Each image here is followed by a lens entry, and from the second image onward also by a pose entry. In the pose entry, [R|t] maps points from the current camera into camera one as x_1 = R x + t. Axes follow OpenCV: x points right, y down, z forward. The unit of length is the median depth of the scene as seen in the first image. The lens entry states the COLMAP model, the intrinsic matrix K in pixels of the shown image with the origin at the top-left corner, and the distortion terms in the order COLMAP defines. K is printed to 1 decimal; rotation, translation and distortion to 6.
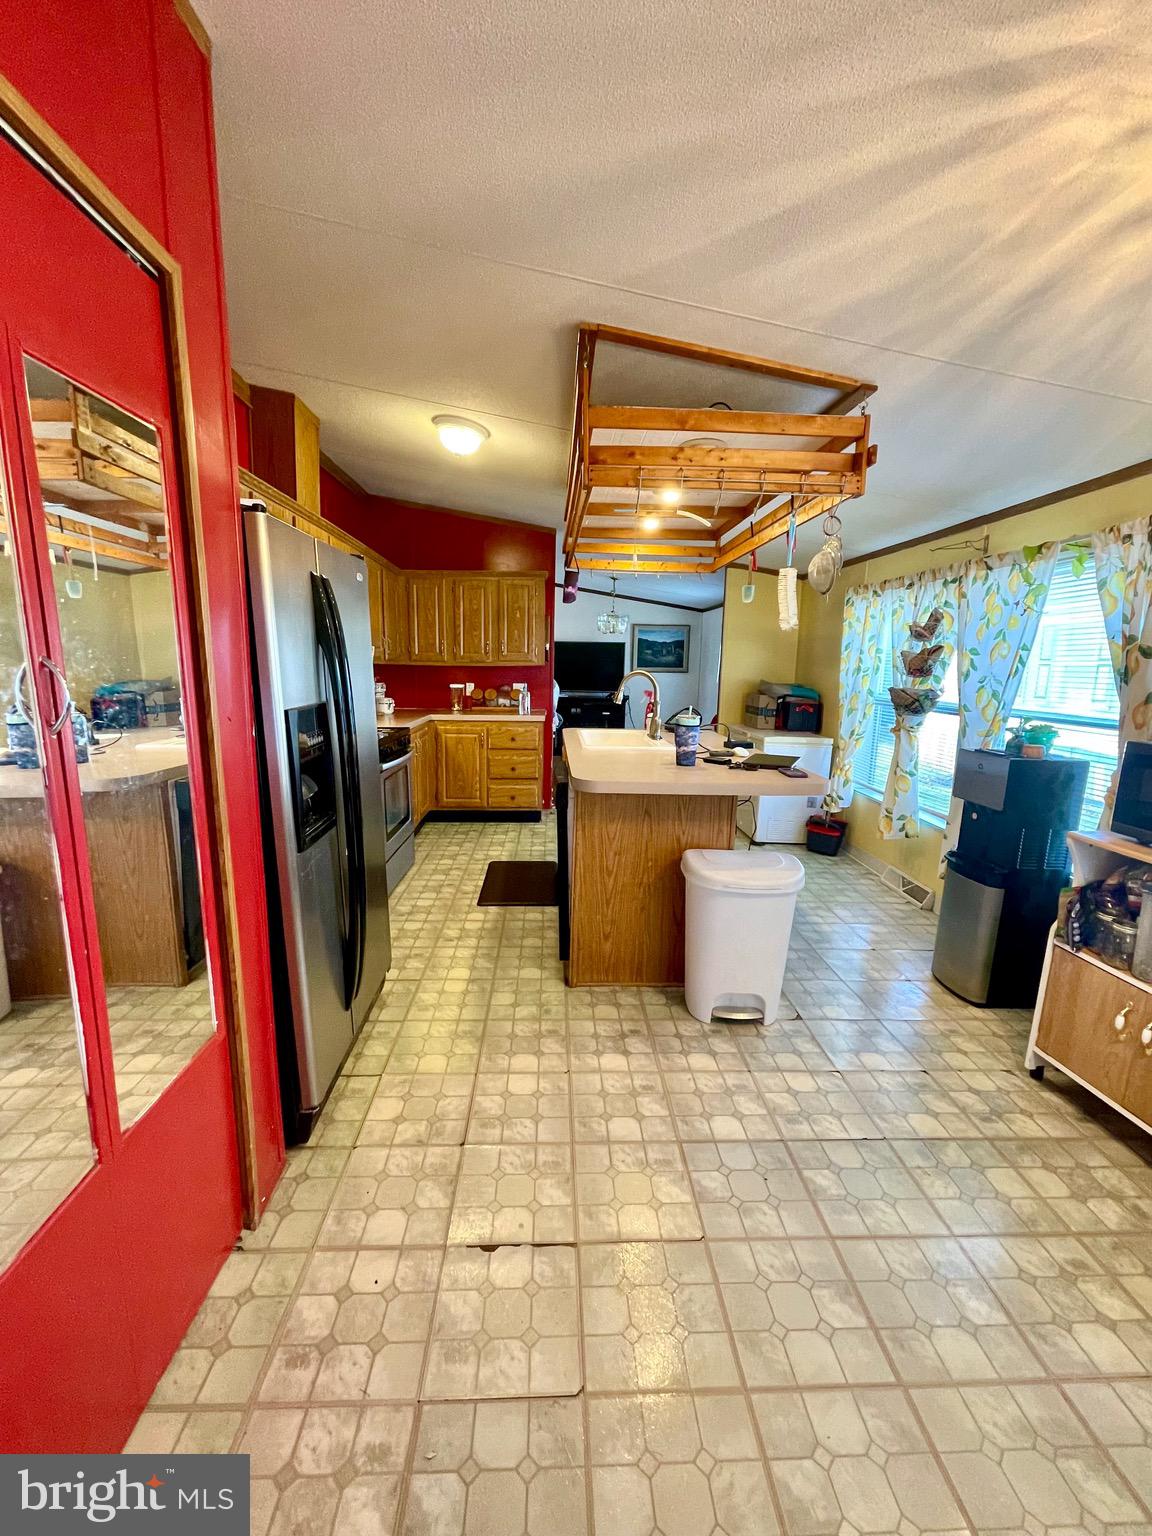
lens RADIAL K [[623.7, 0, 572.7], [0, 623.7, 765.5], [0, 0, 1]] dist [-0.006913, 0.000104]
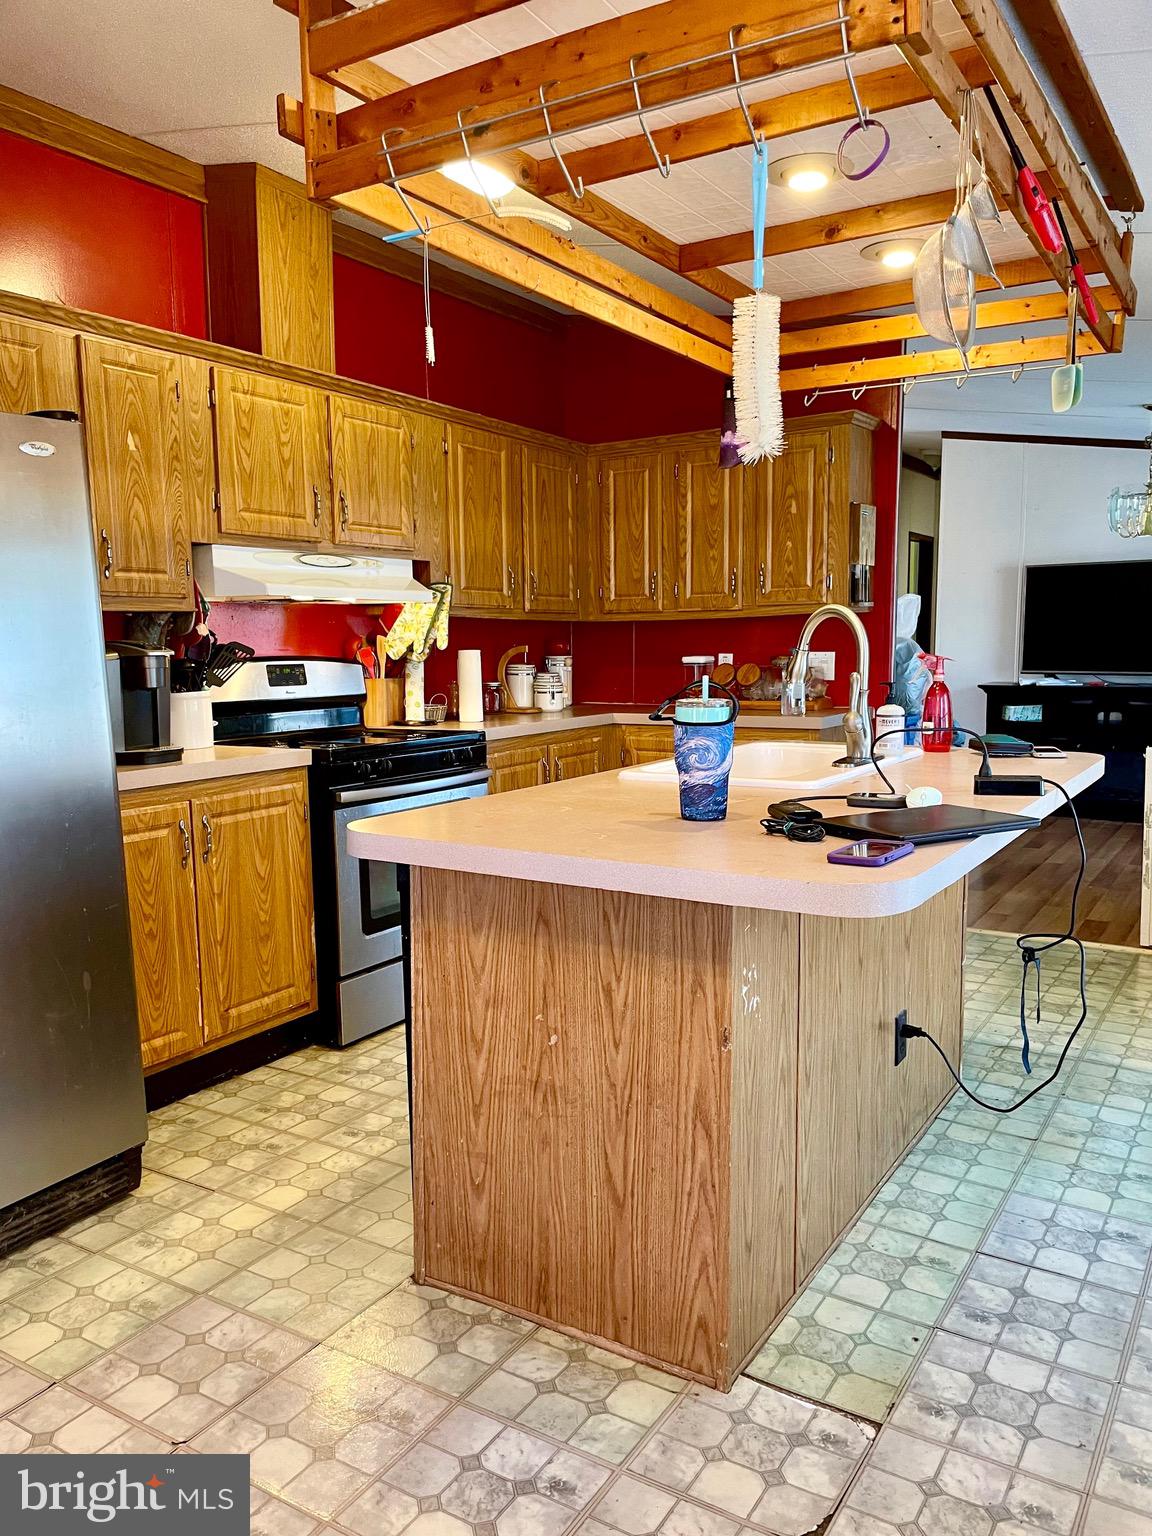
lens RADIAL K [[1170.1, 0, 575.4], [0, 1170.1, 780.3], [0, 0, 1]] dist [0.075582, -0.108532]
pose [[0.827927, 0.041583, -0.559292, 0.347562], [-0.064107, 0.997728, -0.020717, -0.002960], [0.557160, 0.053007, 0.828712, 0.195146]]
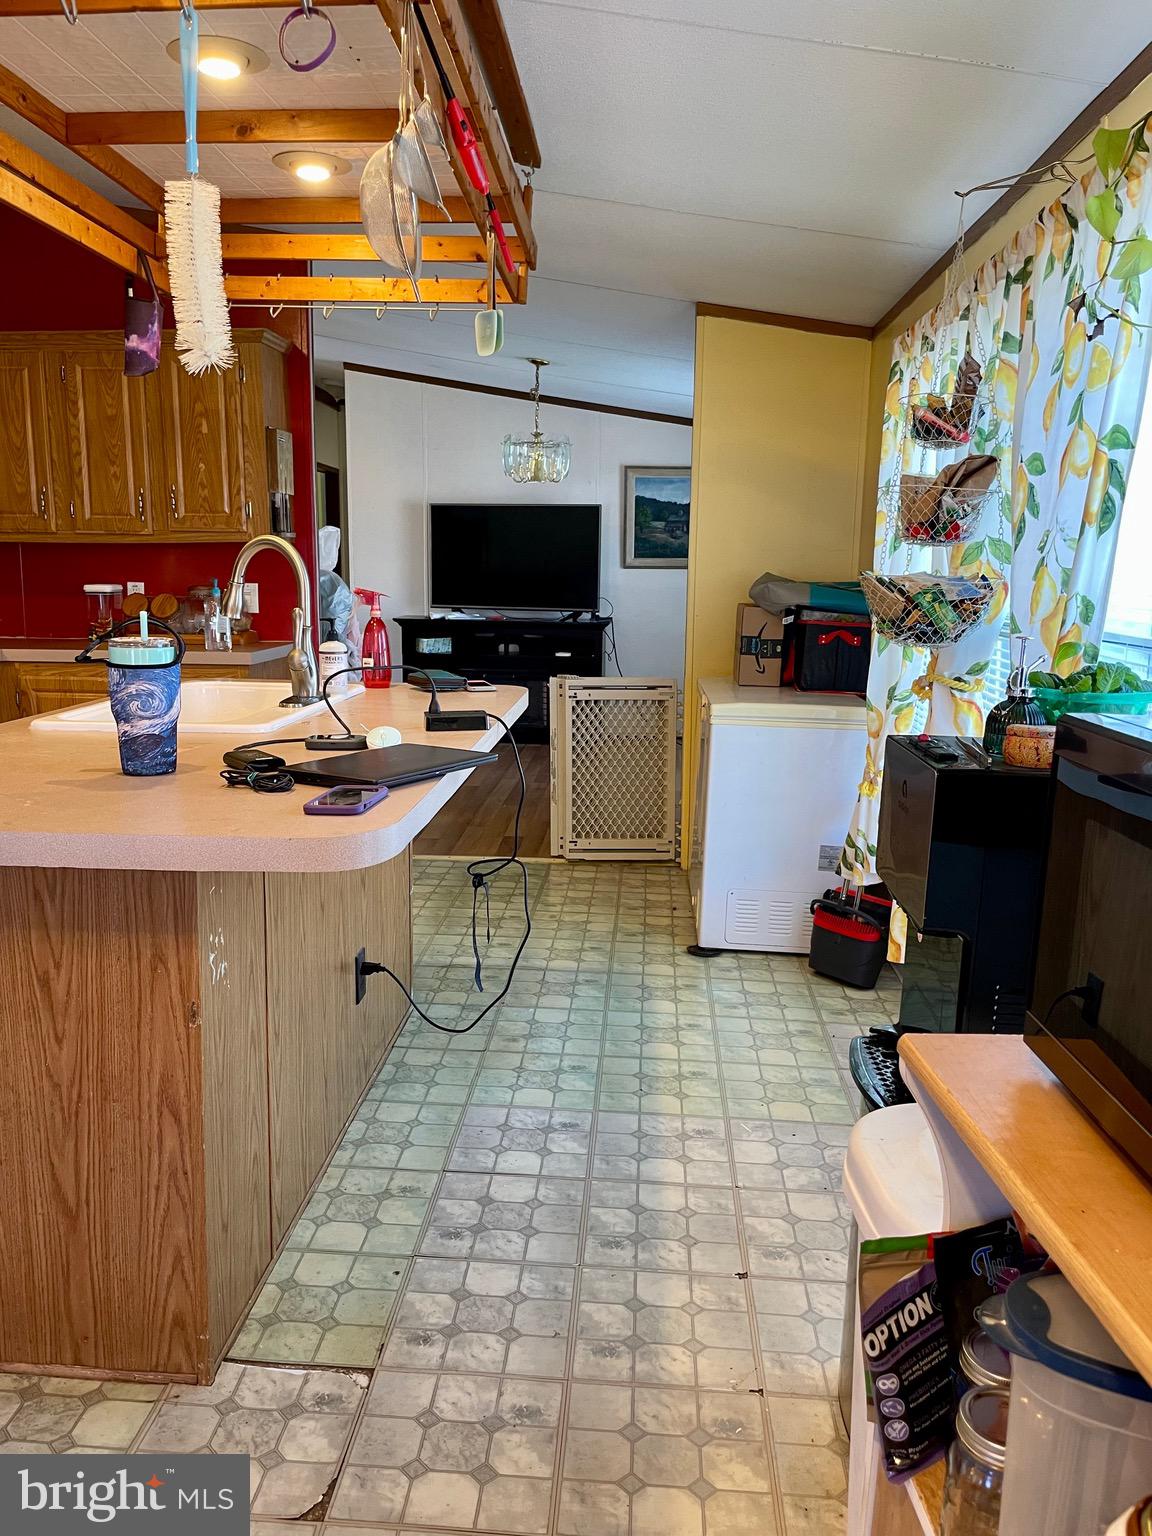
lens RADIAL K [[1170.1, 0, 584.7], [0, 1170.1, 770.0], [0, 0, 1]] dist [0.075582, -0.108532]
pose [[0.995324, 0.011557, -0.095900, 0.322165], [-0.010618, 0.999891, 0.010298, -0.007894], [0.096008, -0.009231, 0.995338, 0.209265]]
